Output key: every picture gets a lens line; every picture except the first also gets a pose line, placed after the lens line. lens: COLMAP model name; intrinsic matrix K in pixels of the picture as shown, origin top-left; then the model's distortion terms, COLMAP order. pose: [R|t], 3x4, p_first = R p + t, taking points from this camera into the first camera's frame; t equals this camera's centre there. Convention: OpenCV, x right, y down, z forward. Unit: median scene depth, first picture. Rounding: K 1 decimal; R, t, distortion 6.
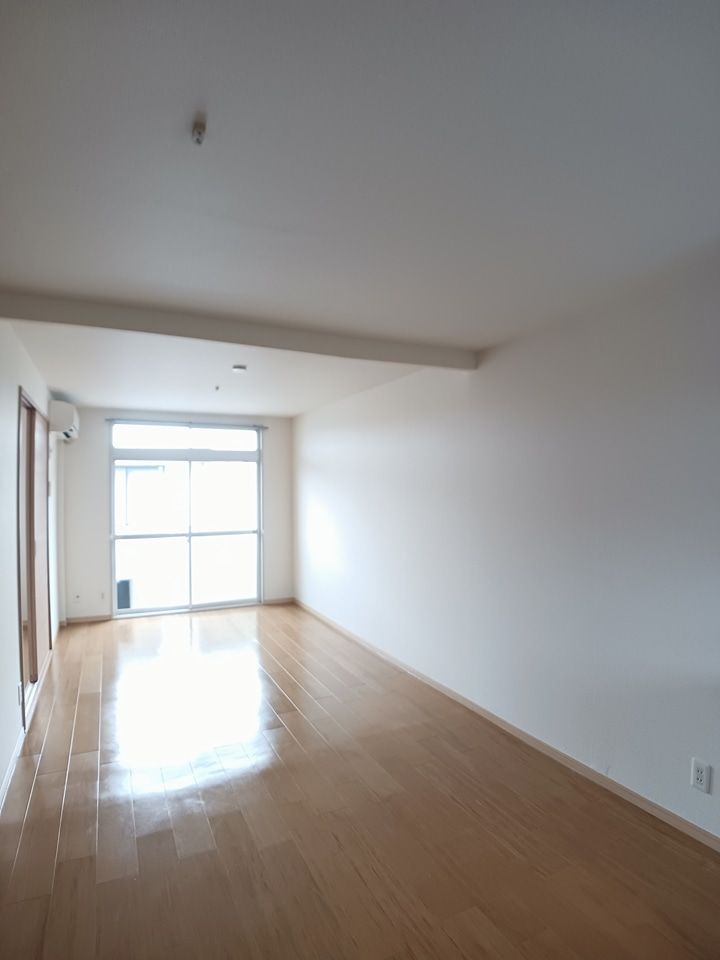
lens RADIAL K [[520.3, 0, 361.0], [0, 520.3, 479.2], [0, 0, 1]] dist [-0.059237, -0.004949]
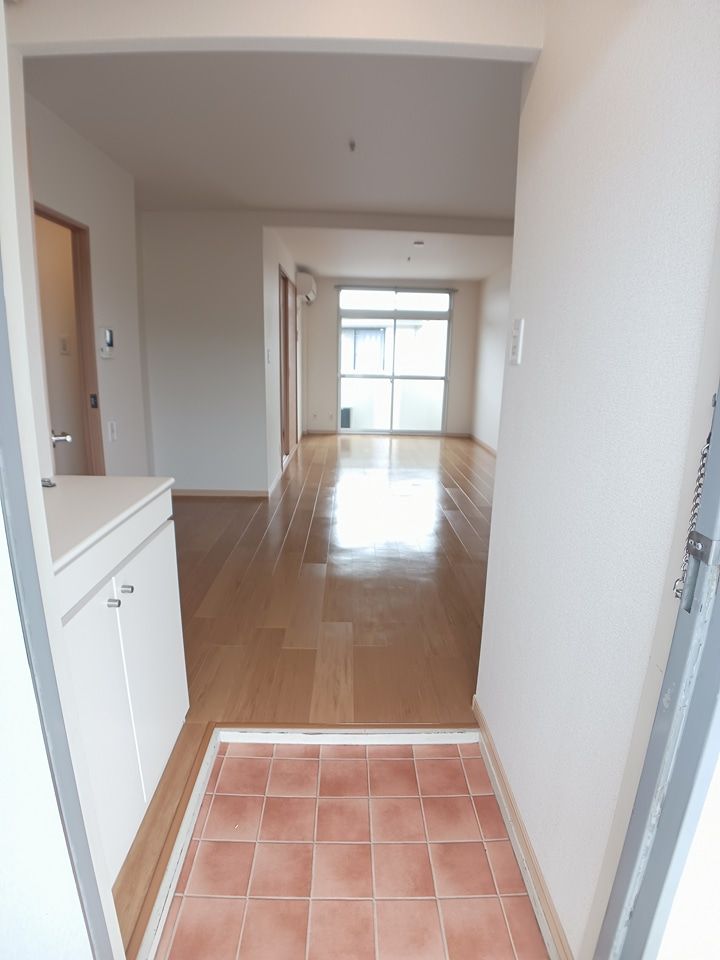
lens RADIAL K [[520.3, 0, 362.4], [0, 520.3, 478.5], [0, 0, 1]] dist [-0.059237, -0.004949]
pose [[0.907963, 0.120403, -0.401381, 0.167219], [-0.020913, 0.969659, 0.243564, 0.040165], [0.418528, -0.212752, 0.882933, -0.264333]]
